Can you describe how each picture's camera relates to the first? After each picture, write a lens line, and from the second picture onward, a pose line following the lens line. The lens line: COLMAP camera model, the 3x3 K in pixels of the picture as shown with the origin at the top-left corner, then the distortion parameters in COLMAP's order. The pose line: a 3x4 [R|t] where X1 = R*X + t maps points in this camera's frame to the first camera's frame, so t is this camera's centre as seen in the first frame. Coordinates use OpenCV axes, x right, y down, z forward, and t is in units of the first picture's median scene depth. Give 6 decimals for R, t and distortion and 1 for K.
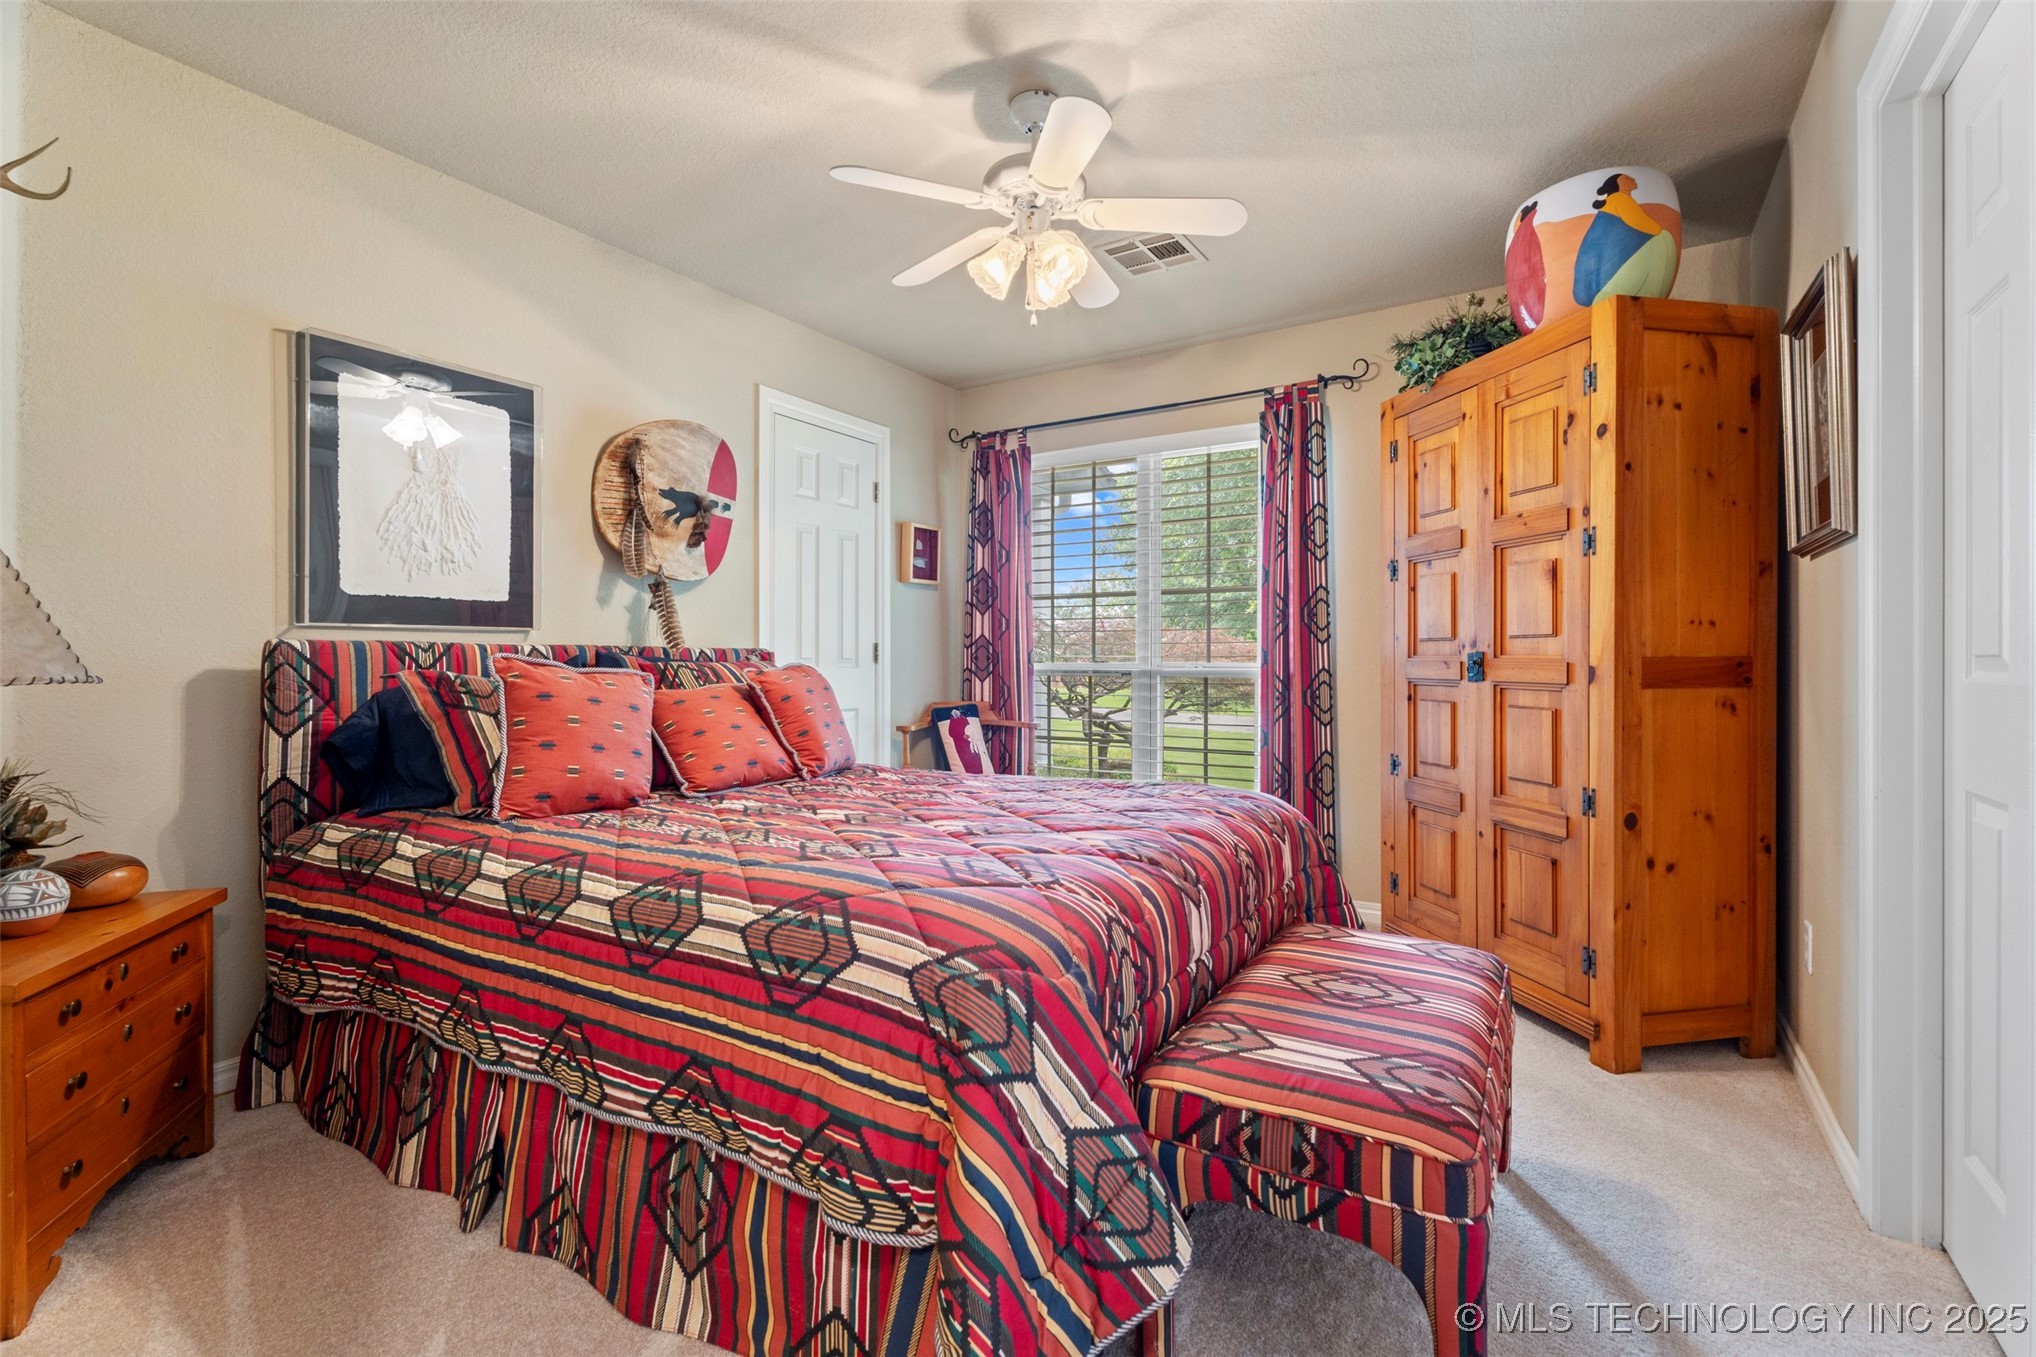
lens RADIAL K [[895.3, 0, 1027.7], [0, 895.3, 666.2], [0, 0, 1]] dist [-0.001060, -0.001955]
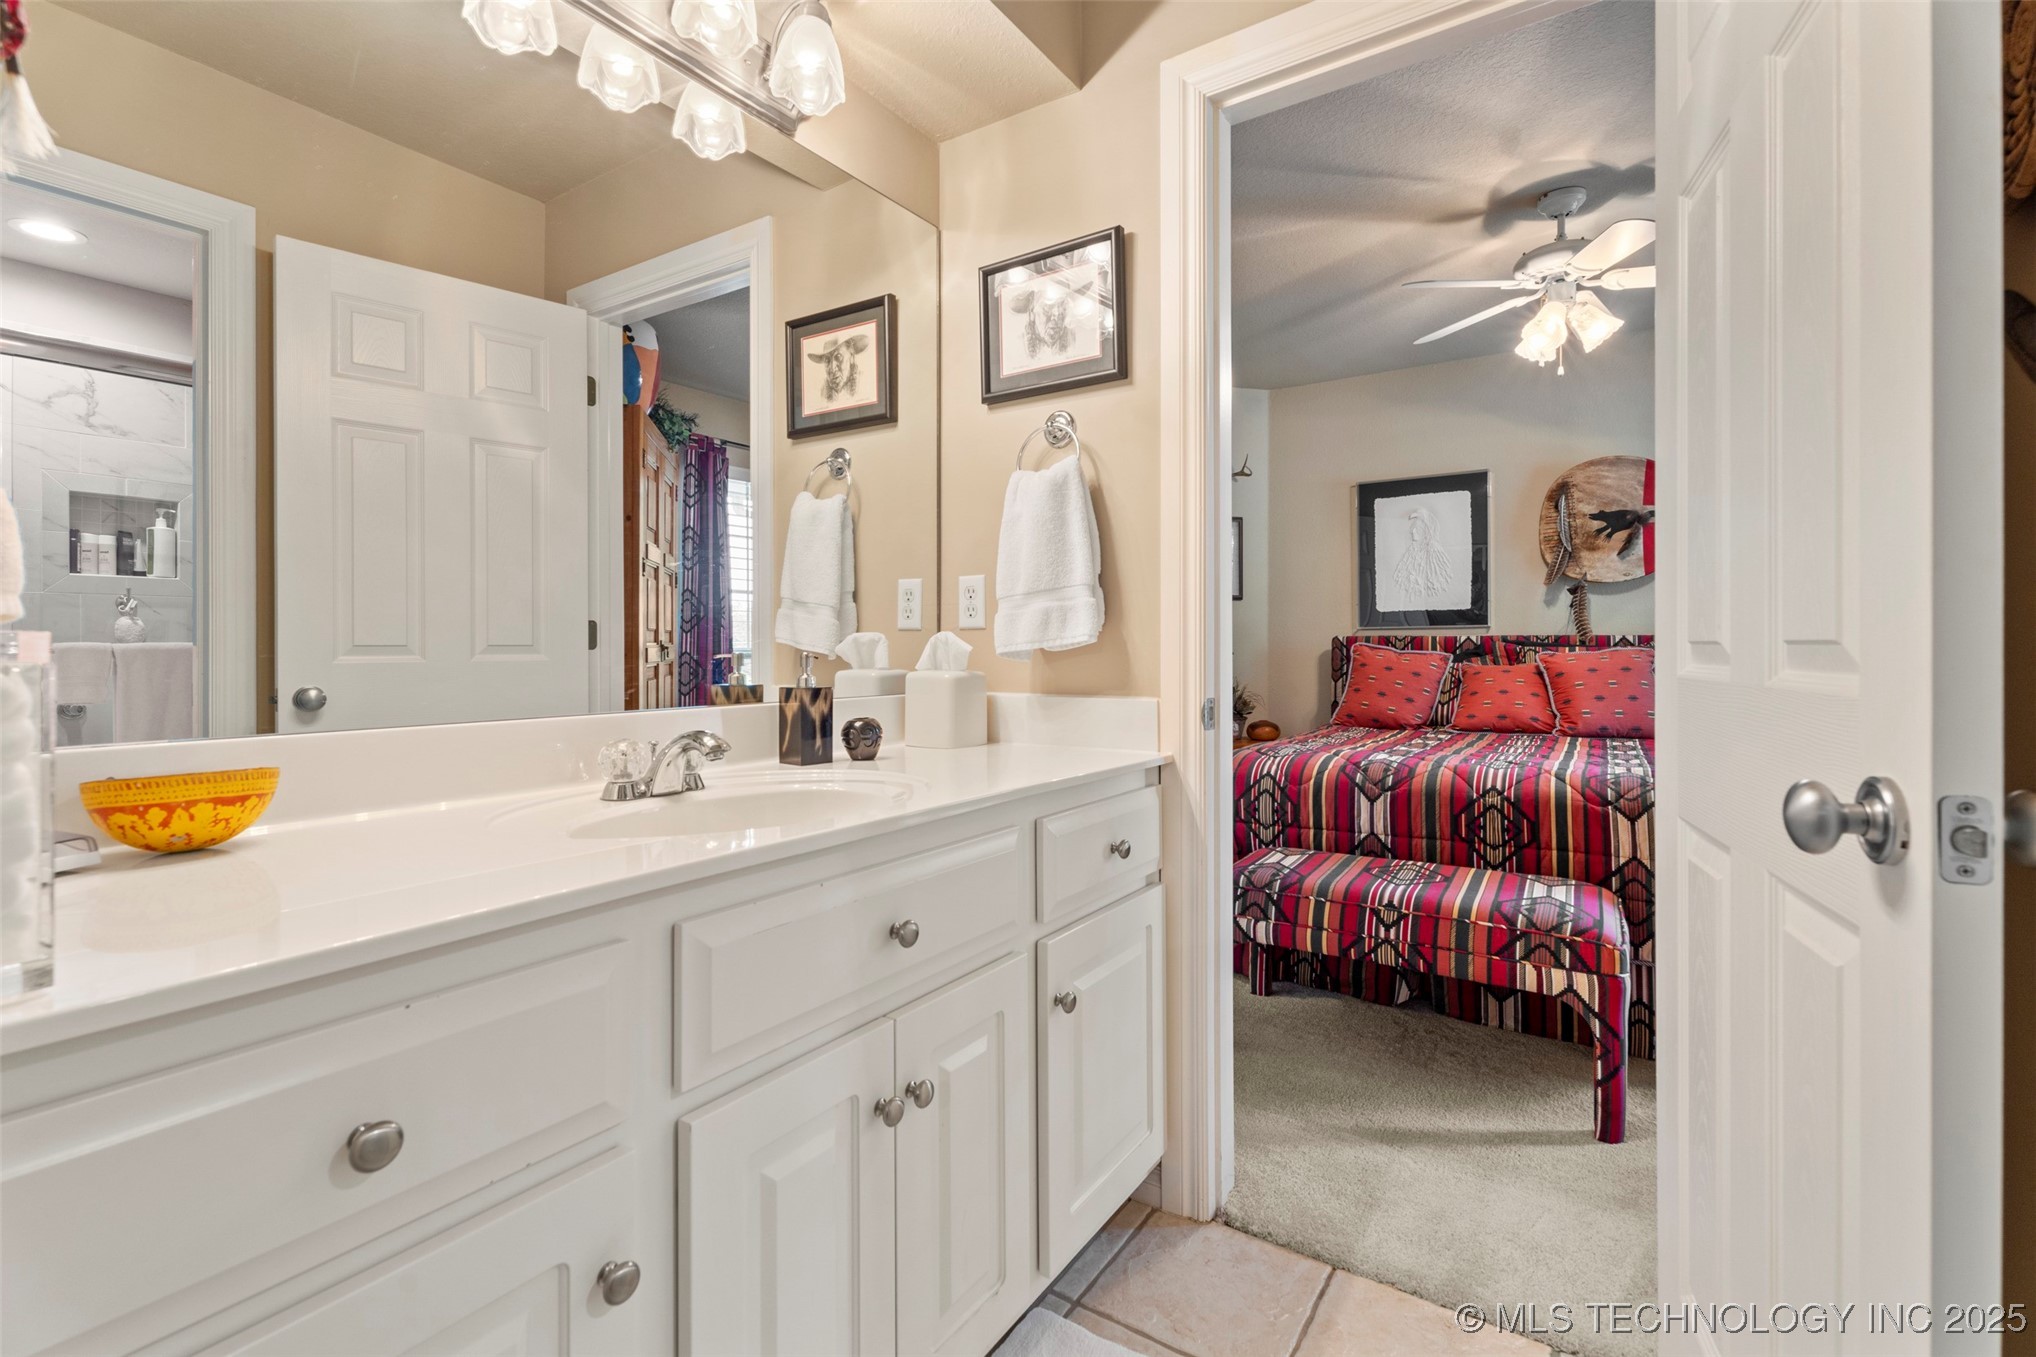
lens RADIAL K [[895.3, 0, 1025.8], [0, 895.3, 658.3], [0, 0, 1]] dist [-0.001060, -0.001955]
pose [[-0.026981, 0.014424, -0.999532, 1.065394], [-0.003212, 0.999889, 0.014516, -0.005021], [0.999631, 0.003603, -0.026932, 0.250304]]
